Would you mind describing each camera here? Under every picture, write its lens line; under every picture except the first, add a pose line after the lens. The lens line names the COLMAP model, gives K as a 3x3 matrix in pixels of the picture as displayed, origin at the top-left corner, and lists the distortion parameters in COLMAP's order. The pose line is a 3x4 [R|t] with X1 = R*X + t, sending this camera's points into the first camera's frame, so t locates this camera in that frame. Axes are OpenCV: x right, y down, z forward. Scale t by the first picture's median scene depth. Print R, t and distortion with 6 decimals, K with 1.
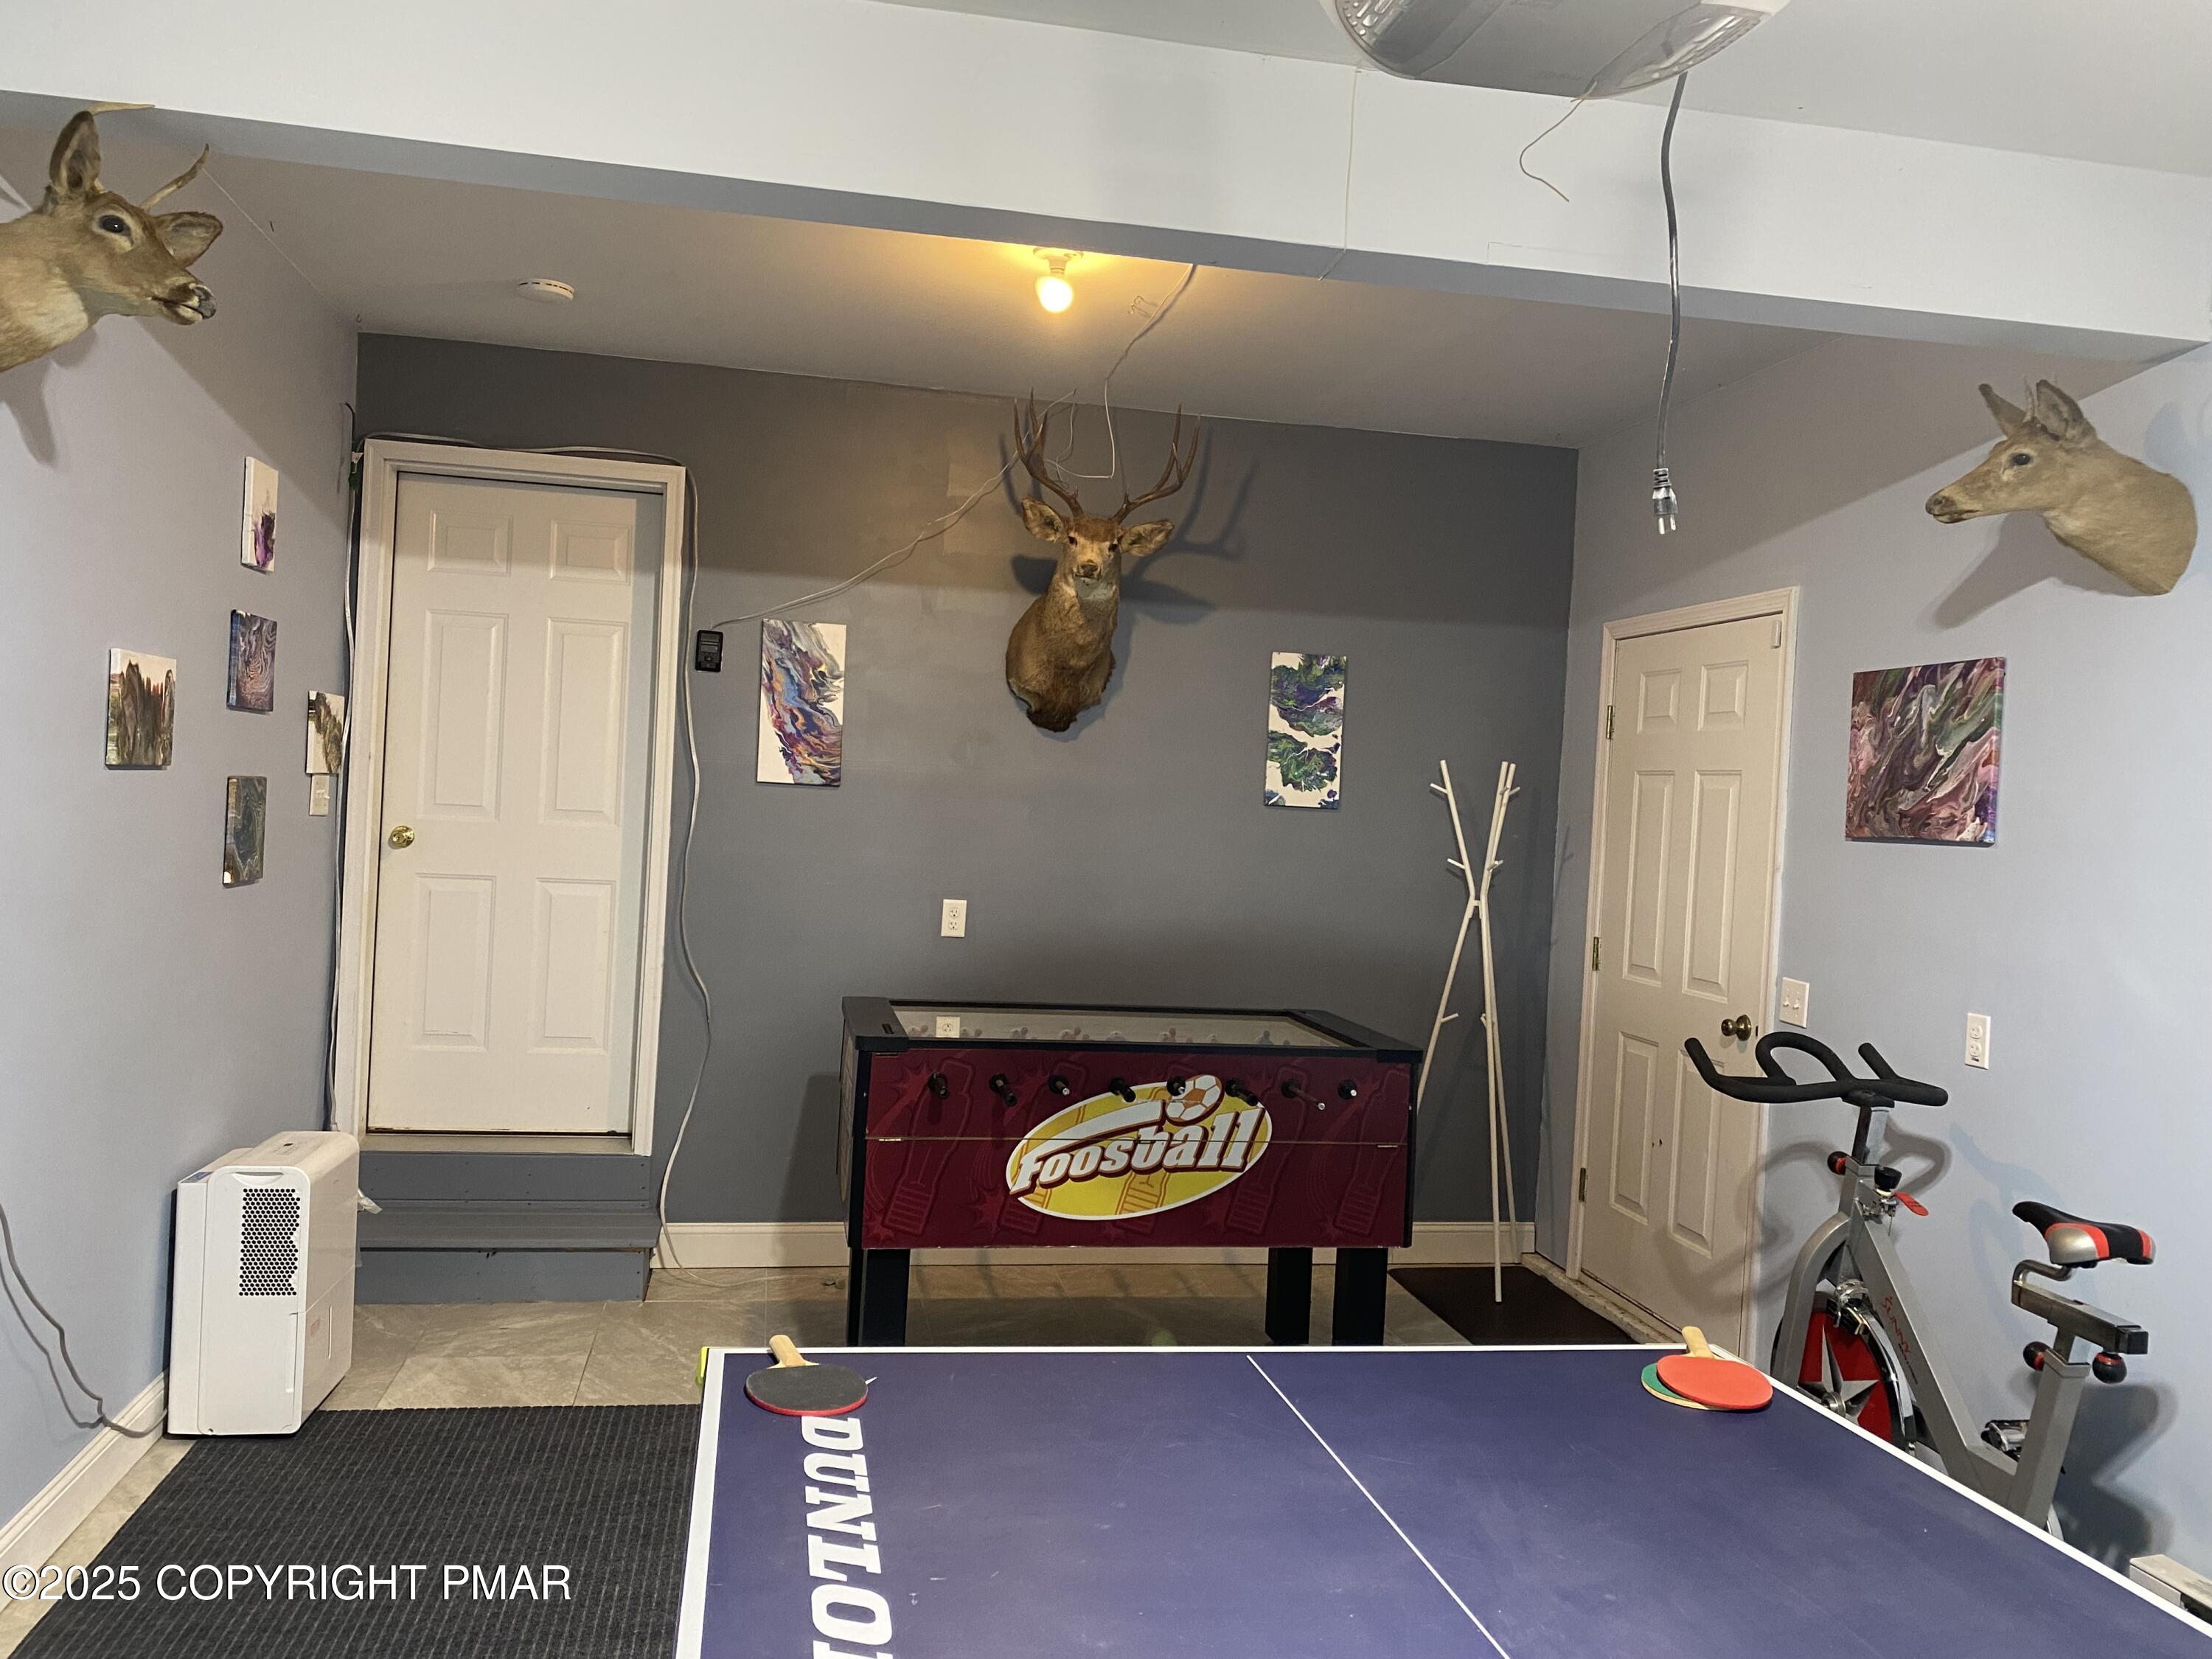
lens RADIAL K [[1680.2, 0, 1101.8], [0, 1680.2, 825.2], [0, 0, 1]] dist [0.022006, -0.023233]
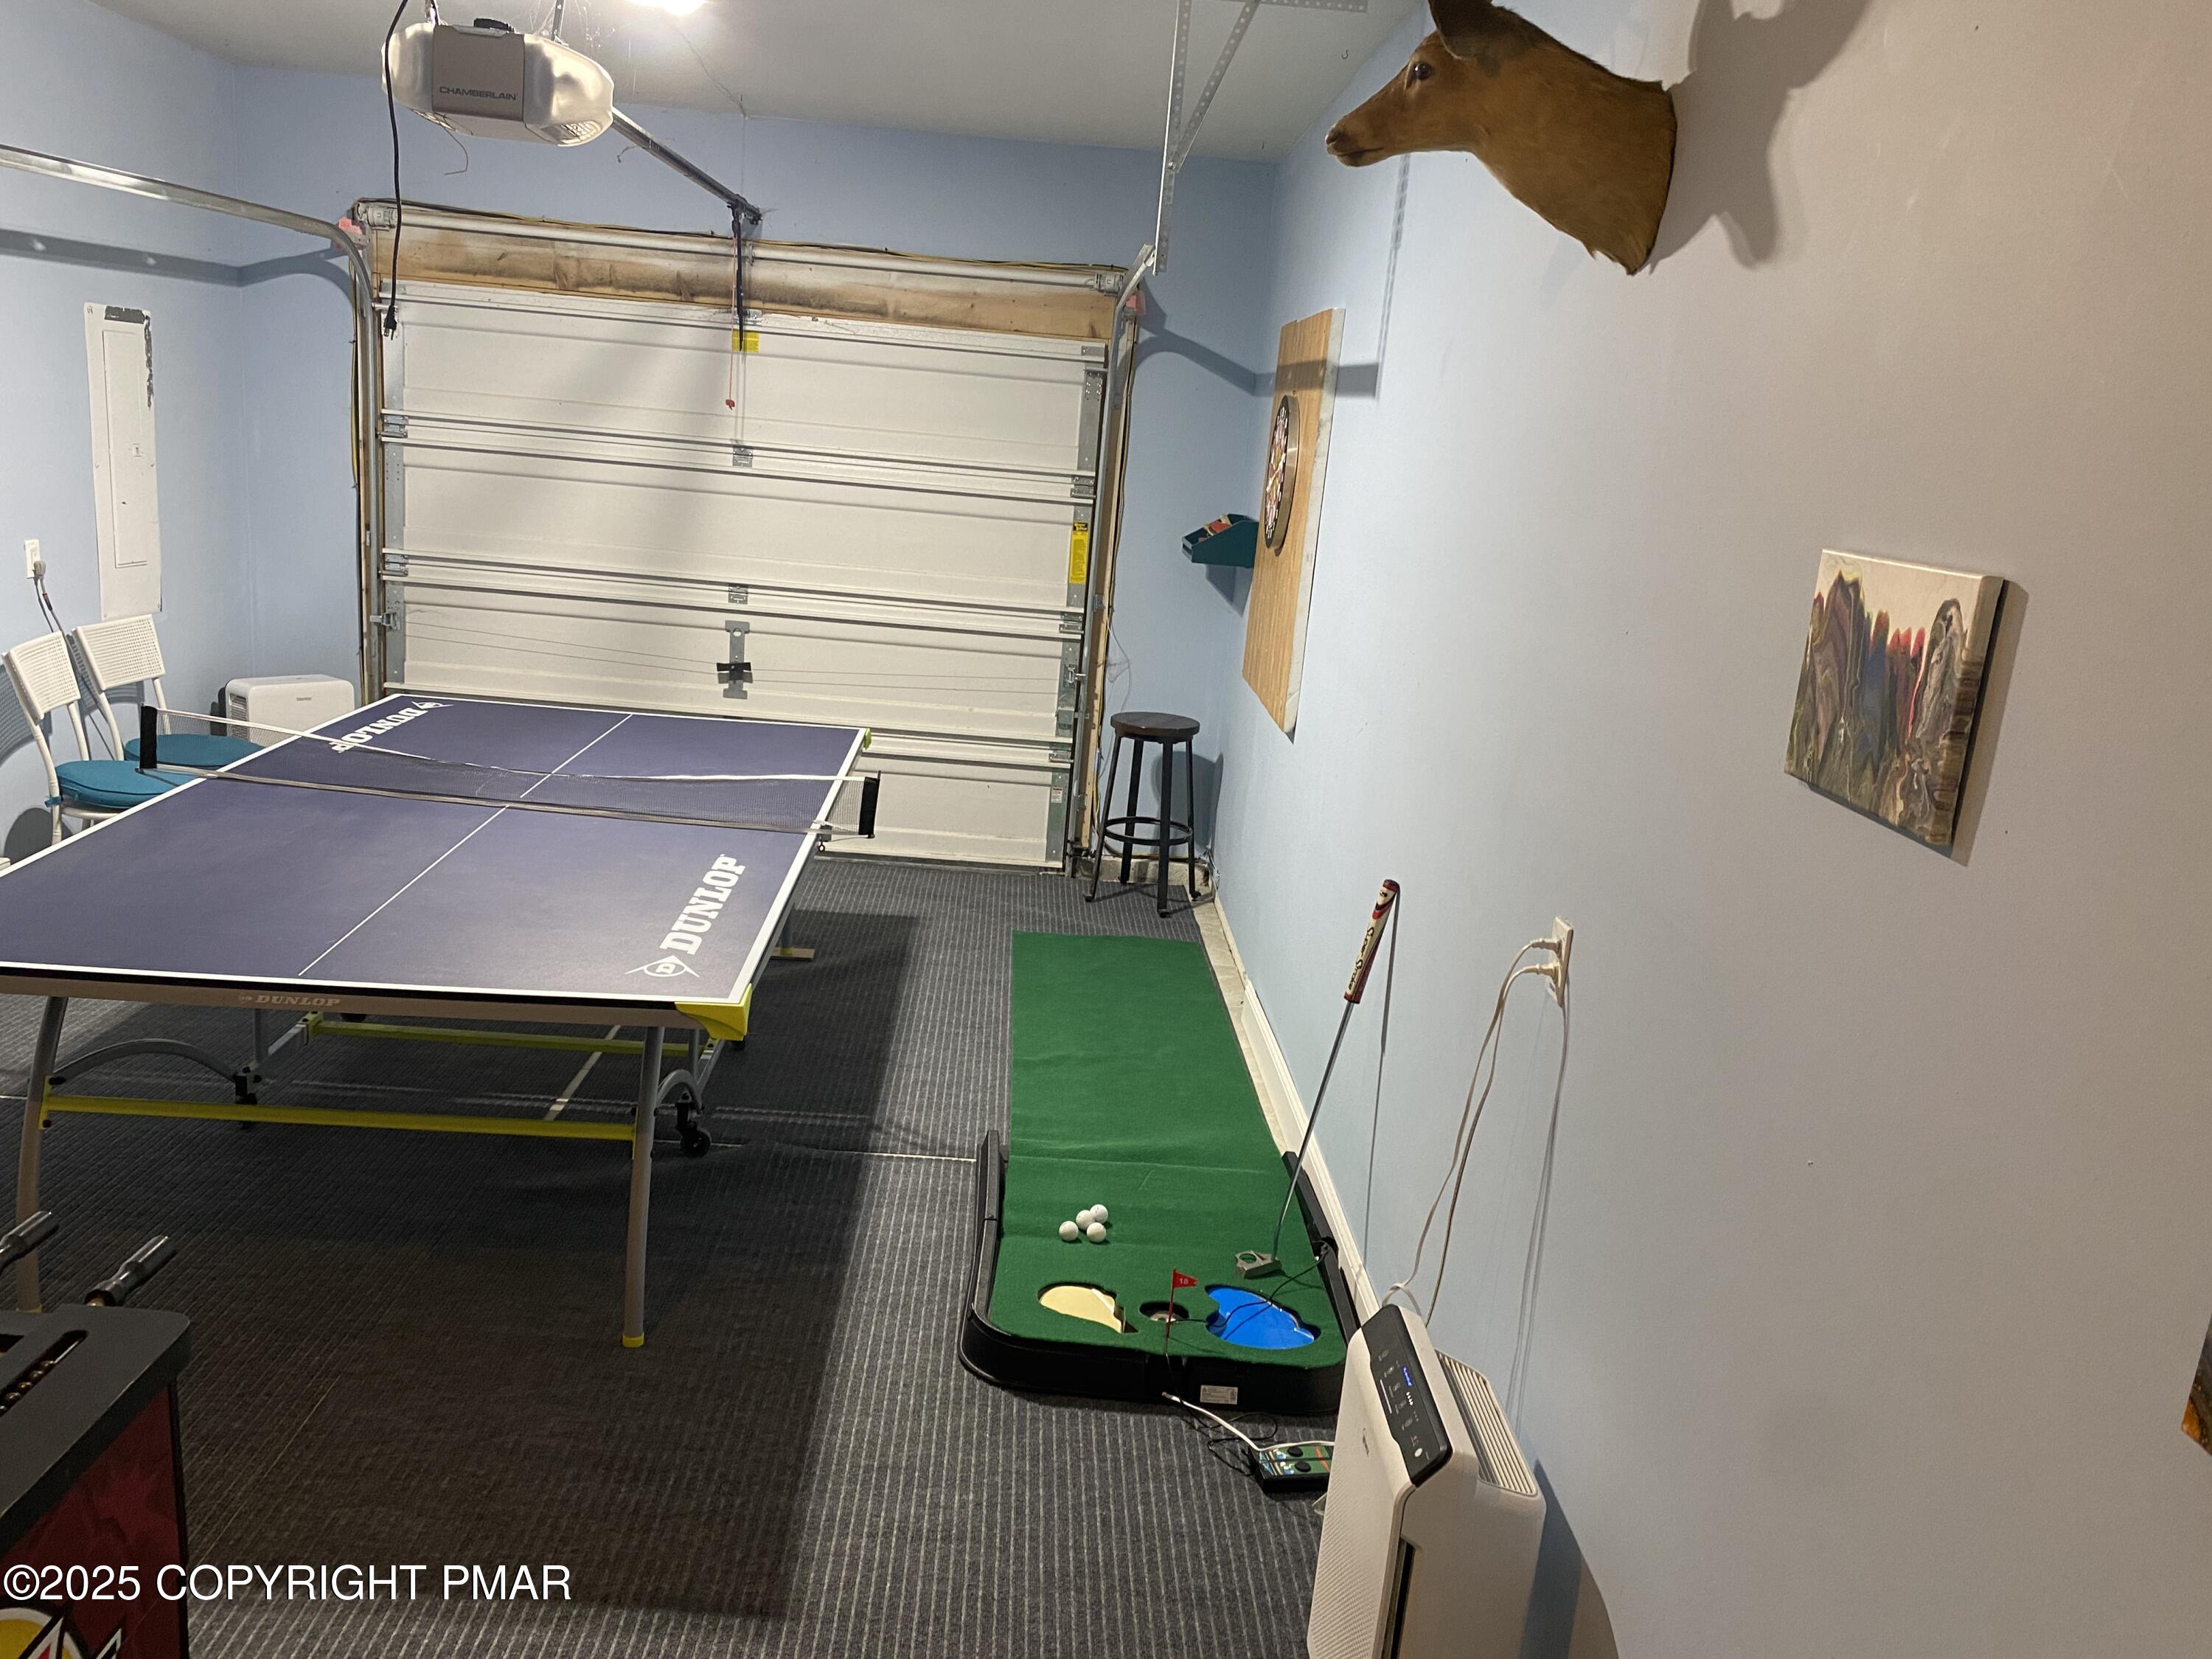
lens RADIAL K [[1680.2, 0, 1106.3], [0, 1680.2, 827.0], [0, 0, 1]] dist [0.022006, -0.023233]
pose [[-0.980156, -0.169888, 0.102143, -0.722107], [-0.139800, 0.957729, 0.251420, -0.201874], [-0.140538, 0.232151, -0.962473, 2.543157]]
